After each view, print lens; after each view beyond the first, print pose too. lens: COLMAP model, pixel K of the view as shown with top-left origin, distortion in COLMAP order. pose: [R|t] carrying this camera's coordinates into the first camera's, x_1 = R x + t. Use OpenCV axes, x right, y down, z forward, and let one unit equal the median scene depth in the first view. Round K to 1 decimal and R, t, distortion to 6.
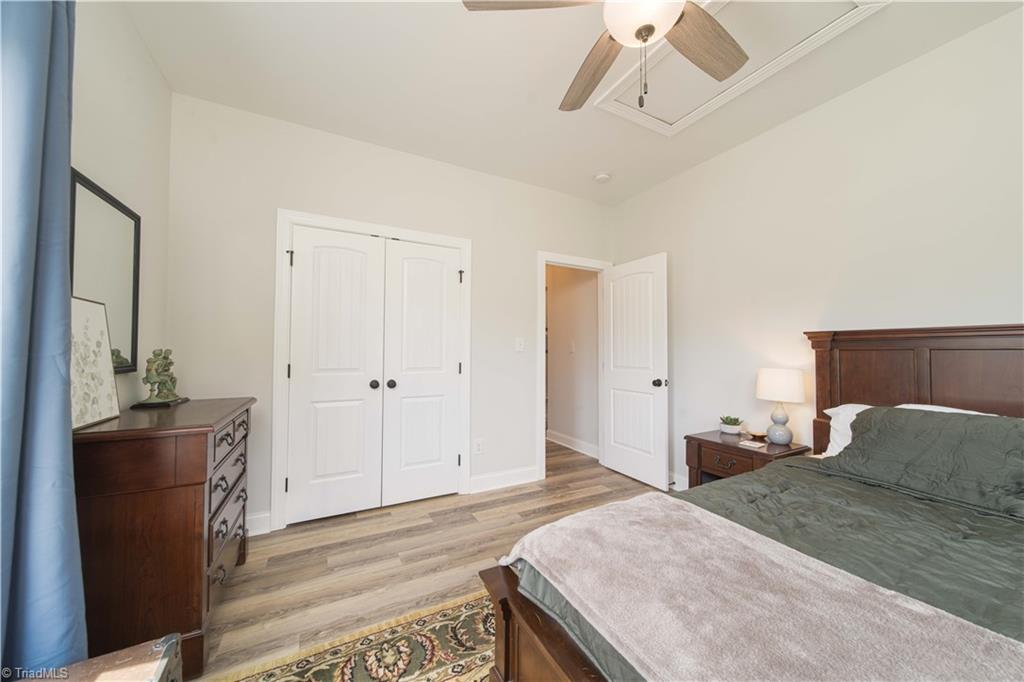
lens RADIAL K [[359.6, 0, 514.2], [0, 359.6, 343.6], [0, 0, 1]] dist [-0.000431, -0.000173]
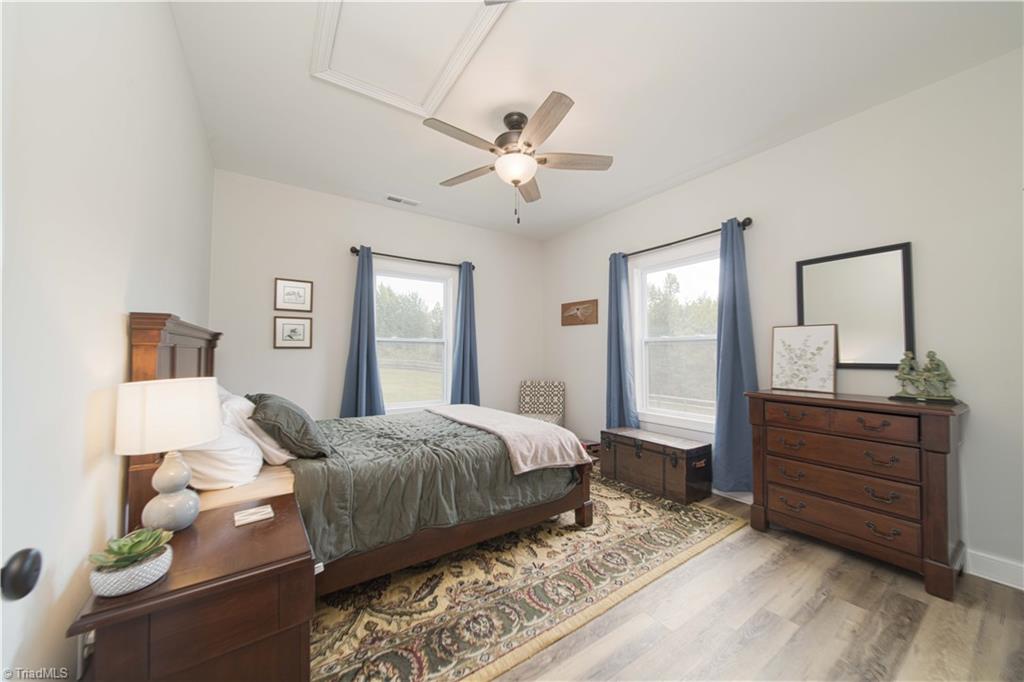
lens RADIAL K [[359.6, 0, 514.2], [0, 359.6, 343.6], [0, 0, 1]] dist [-0.000431, -0.000173]
pose [[-0.993563, -0.003438, -0.113225, 0.414385], [0.001518, 0.999046, -0.043652, 0.039958], [0.113267, -0.043543, -0.992610, 2.028170]]
